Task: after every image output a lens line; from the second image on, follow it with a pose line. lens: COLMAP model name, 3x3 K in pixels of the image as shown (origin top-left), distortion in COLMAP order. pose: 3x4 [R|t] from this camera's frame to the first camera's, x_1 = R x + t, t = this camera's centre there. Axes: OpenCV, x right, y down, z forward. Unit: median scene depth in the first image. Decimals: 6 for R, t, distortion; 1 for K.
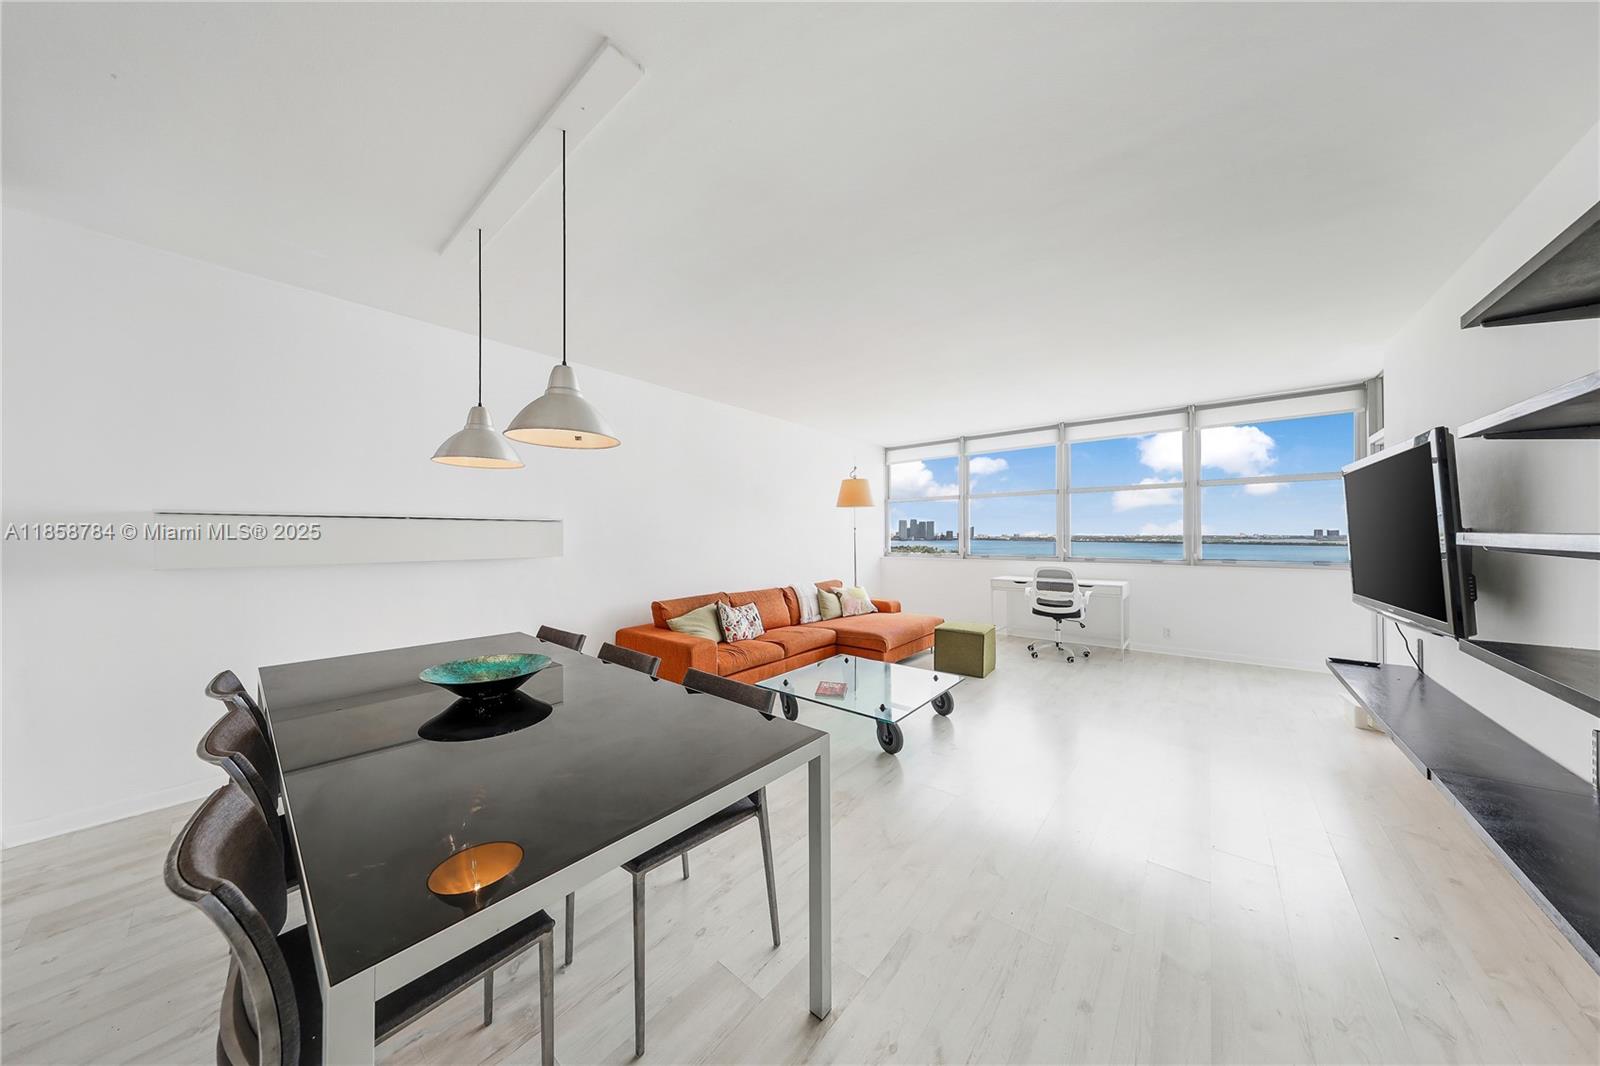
lens RADIAL K [[486.9, 0, 796.5], [0, 486.9, 532.1], [0, 0, 1]] dist [-0.001181, -0.000047]
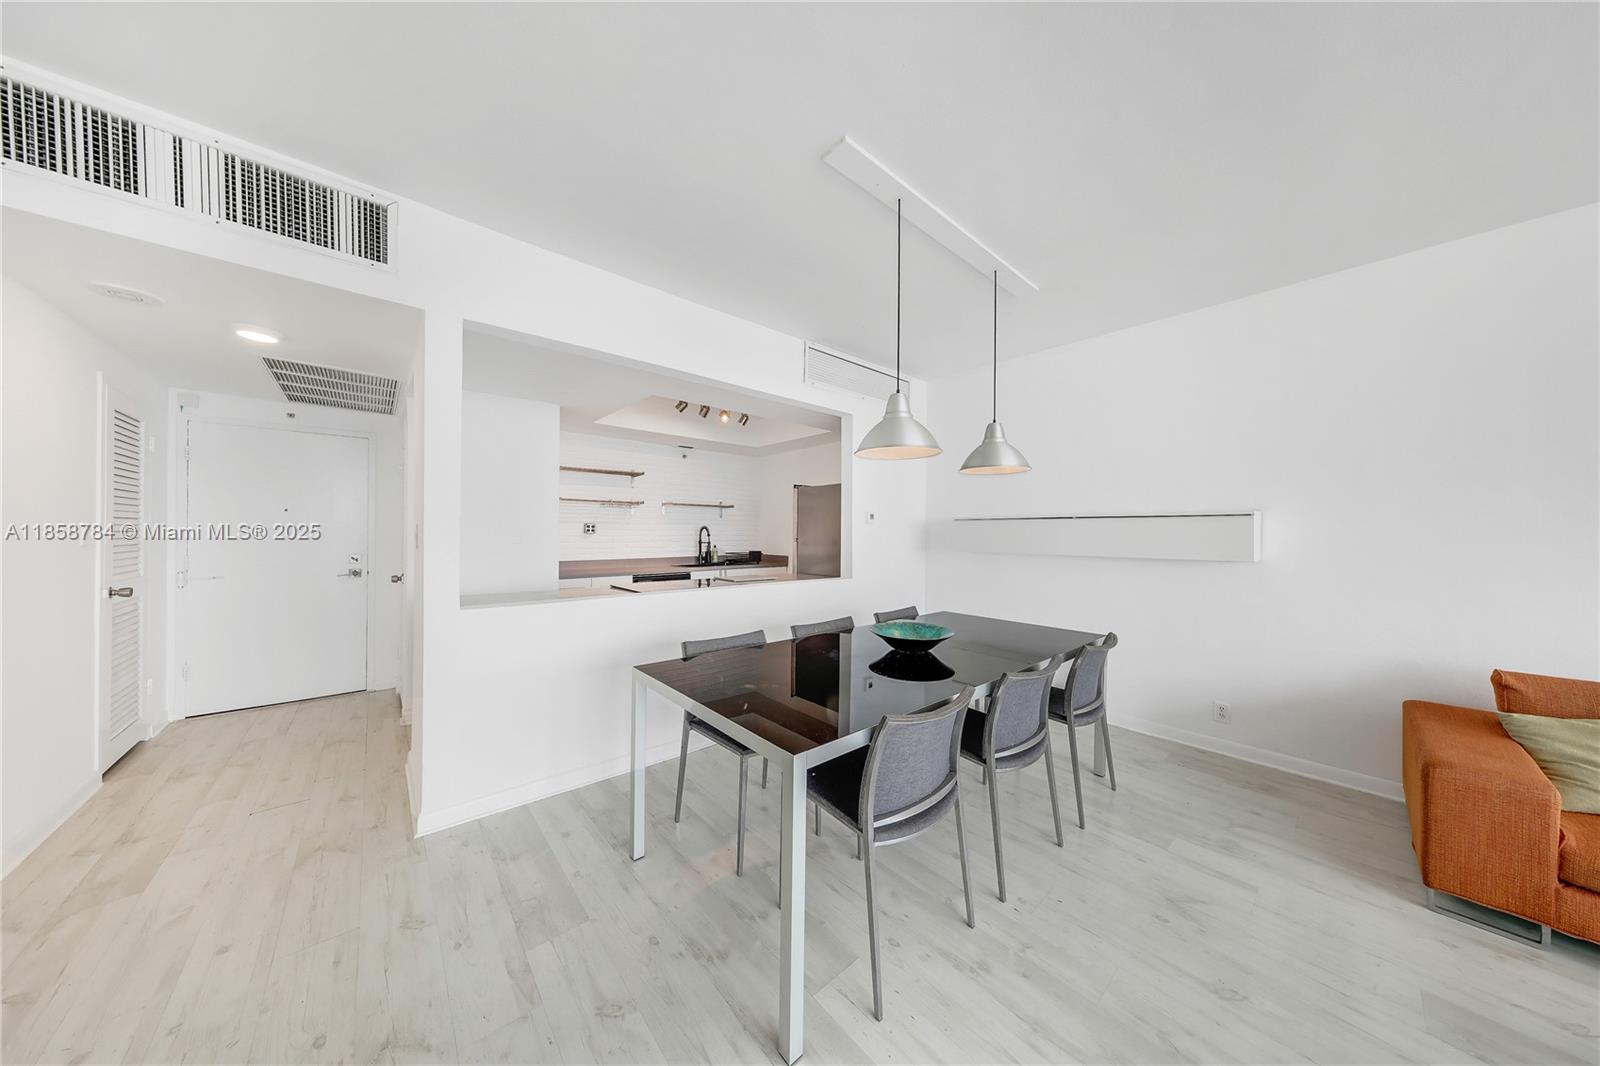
lens RADIAL K [[486.1, 0, 797.1], [0, 486.1, 532.9], [0, 0, 1]] dist [0.001322, 0.000053]
pose [[-0.155524, 0.001022, -0.987832, 0.245248], [0.000135, 0.999999, 0.001013, 0.002592], [0.987832, 0.000025, -0.155525, 0.299390]]
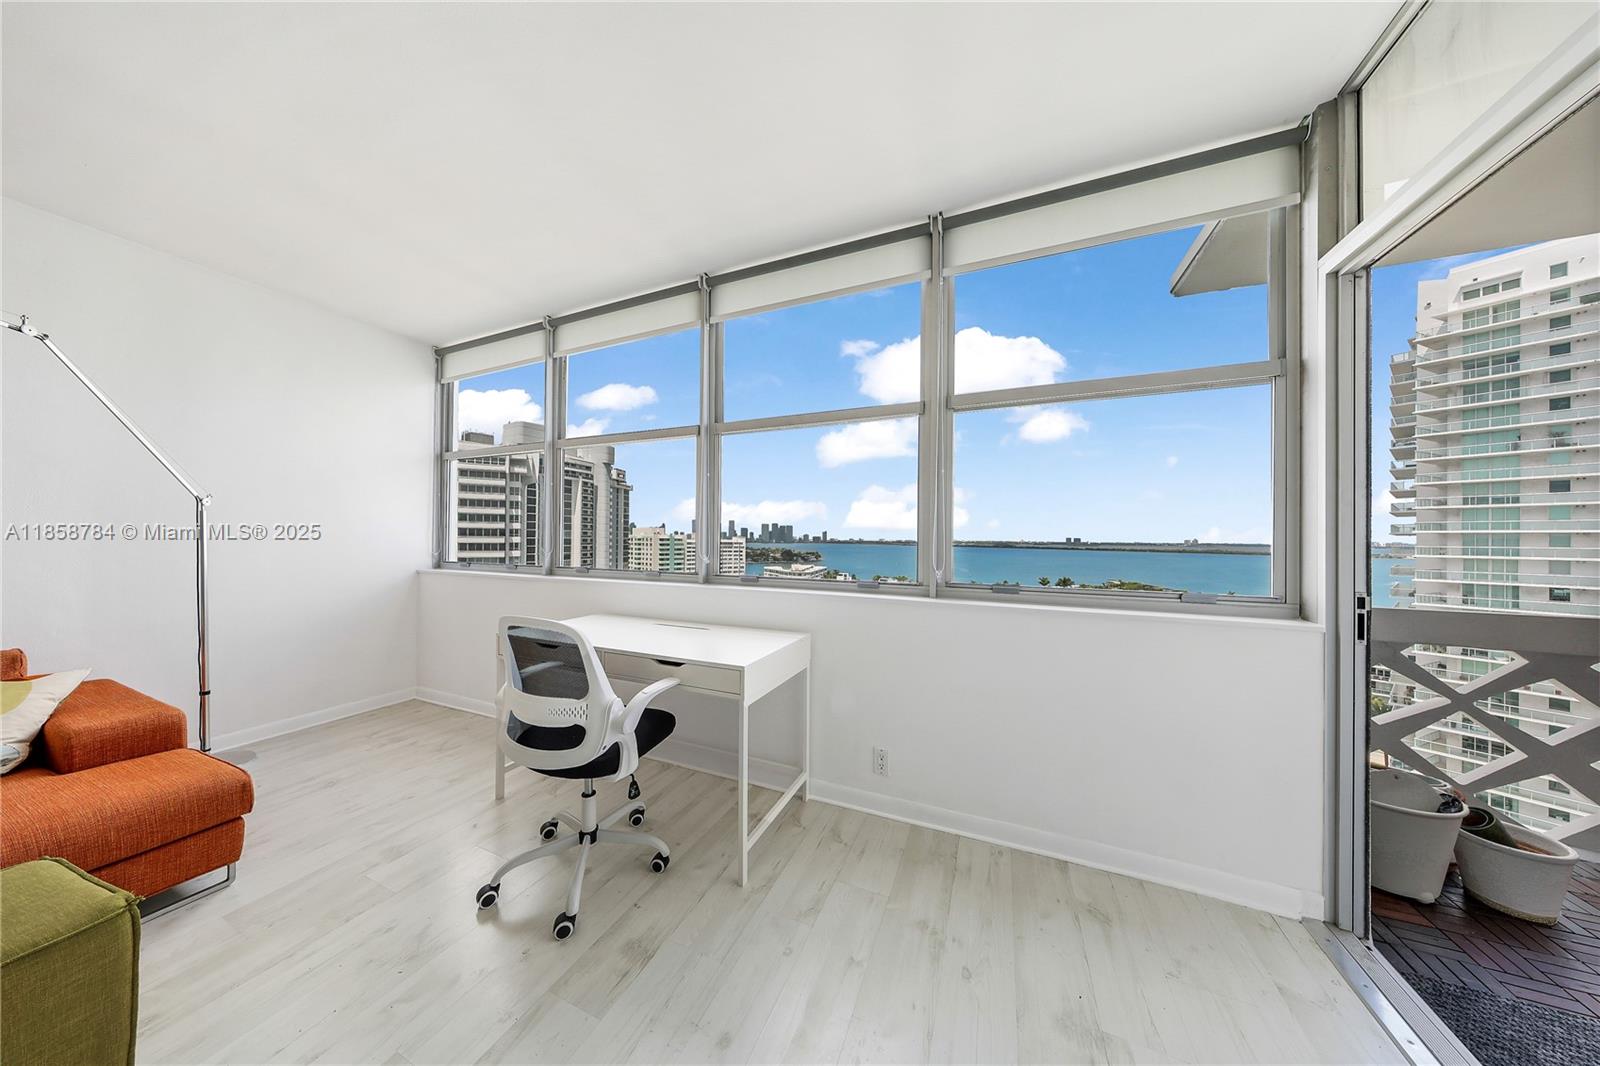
lens RADIAL K [[459.4, 0, 802.6], [0, 459.4, 537.2], [0, 0, 1]] dist [-0.000259, -0.000001]
pose [[0.956254, 0.013265, 0.292238, 0.591757], [-0.014913, 0.999883, 0.003411, 0.016385], [-0.292158, -0.007620, 0.956340, 0.655076]]
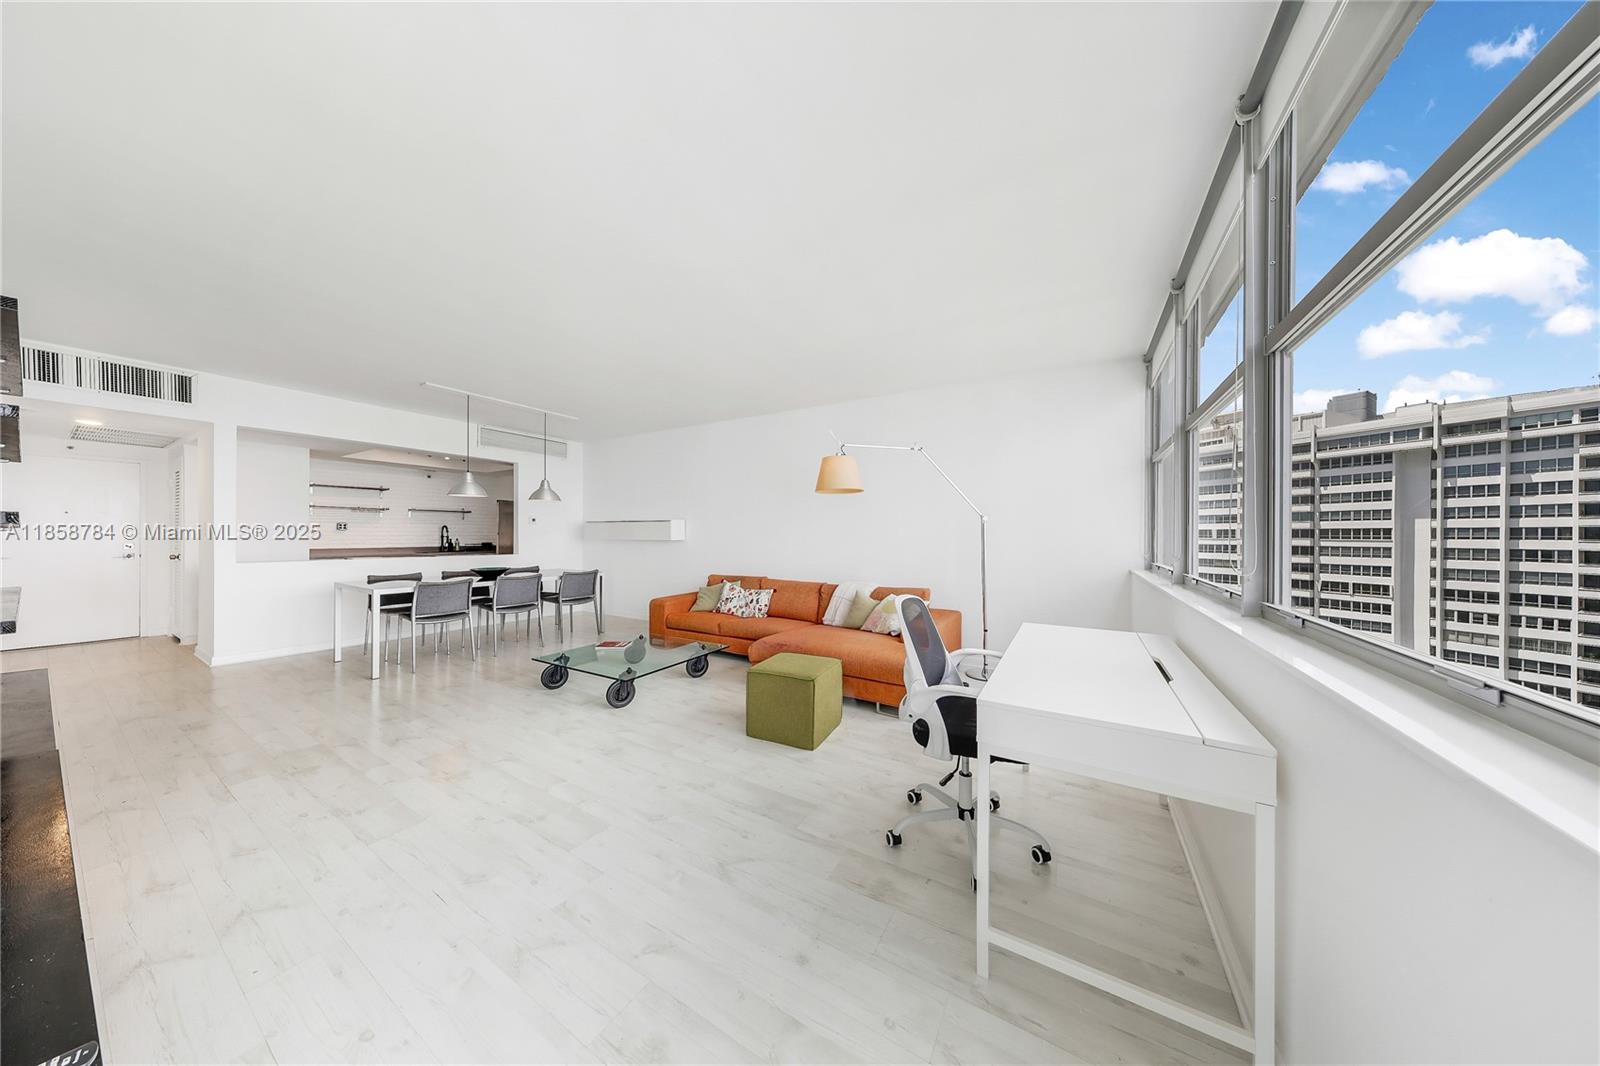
lens RADIAL K [[456.9, 0, 804.3], [0, 456.9, 535.6], [0, 0, 1]] dist [-0.001535, -0.000020]
pose [[0.168940, 0.005230, -0.985612, 0.872992], [0.002189, 0.999981, 0.005681, 0.016149], [0.985624, -0.003118, 0.168925, 0.830246]]
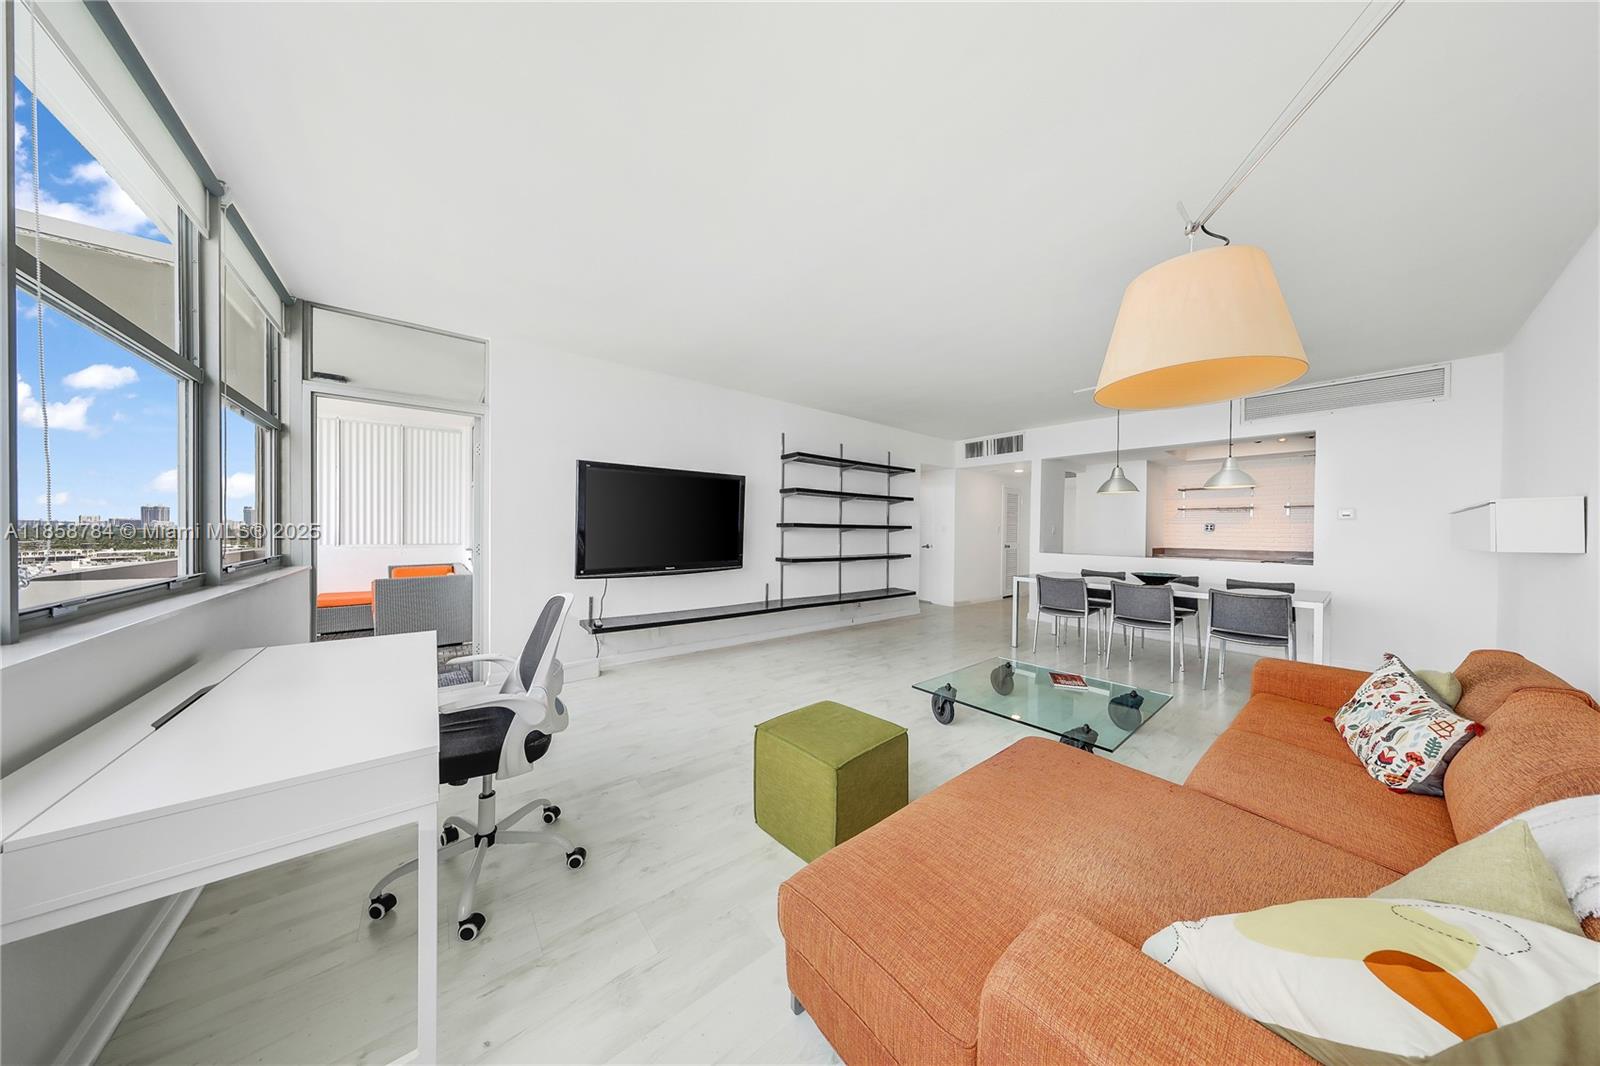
lens RADIAL K [[458.8, 0, 799.8], [0, 458.8, 532.6], [0, 0, 1]] dist [0.007174, -0.000008]
pose [[-0.981424, -0.008751, 0.191652, 0.272985], [-0.009124, 0.999958, -0.001059, 0.021505], [-0.191635, -0.002788, -0.981462, 1.285005]]
